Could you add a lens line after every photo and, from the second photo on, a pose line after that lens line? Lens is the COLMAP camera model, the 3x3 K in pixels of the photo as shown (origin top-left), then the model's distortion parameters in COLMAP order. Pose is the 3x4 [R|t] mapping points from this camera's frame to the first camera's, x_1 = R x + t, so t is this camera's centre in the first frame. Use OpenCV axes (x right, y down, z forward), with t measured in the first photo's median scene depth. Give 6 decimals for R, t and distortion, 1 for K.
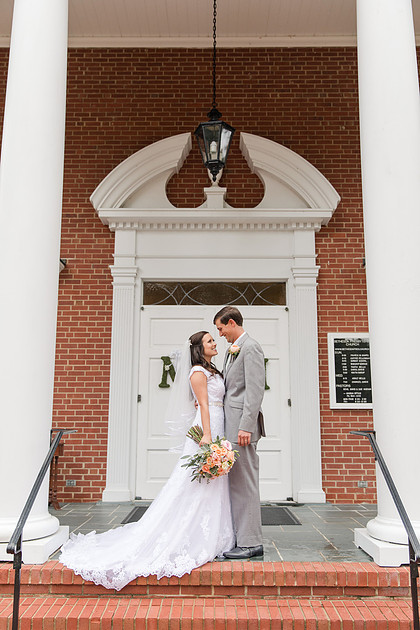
lens RADIAL K [[586.8, 0, 211.9], [0, 586.8, 314.7], [0, 0, 1]] dist [0.026186, 0.000000]
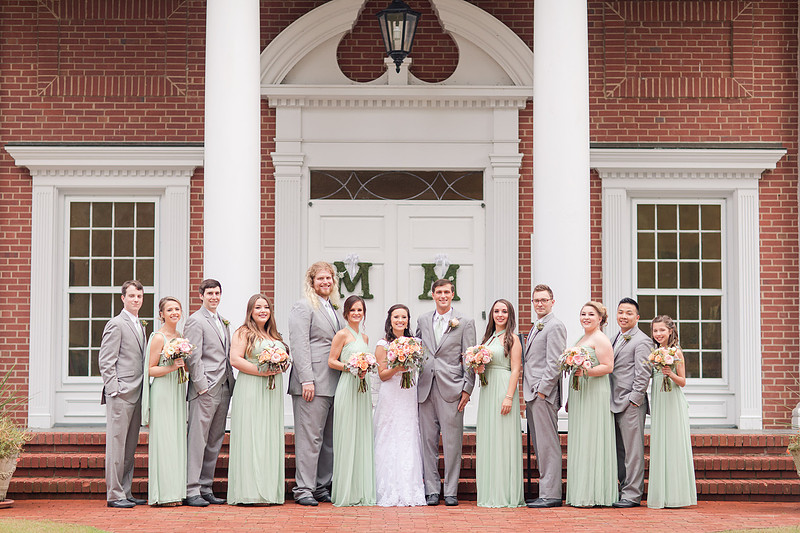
lens RADIAL K [[1904.3, 0, 402.1], [0, 1904.3, 270.2], [0, 0, 1]] dist [0.027600, 0.000000]
pose [[0.999863, 0.001192, 0.016534, -0.032626], [-0.003045, 0.993643, 0.112538, -0.221955], [-0.016295, -0.112573, 0.993510, -1.702092]]
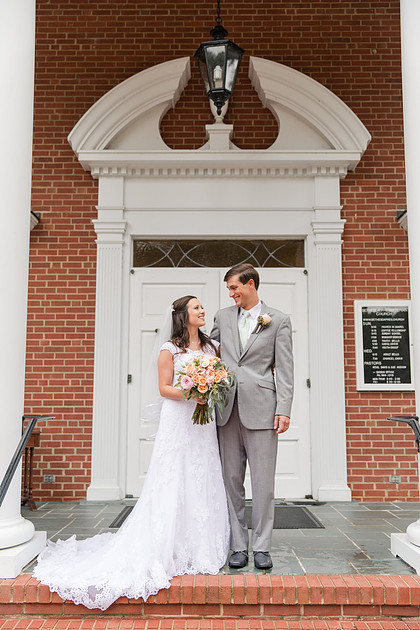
lens RADIAL K [[676.3, 0, 212.2], [0, 676.3, 313.9], [0, 0, 1]] dist [0.025054, 0.000000]
pose [[0.999997, -0.002436, 0.000614, -0.005600], [0.002406, 0.999003, 0.044586, 0.006747], [-0.000722, -0.044584, 0.999005, 0.037040]]
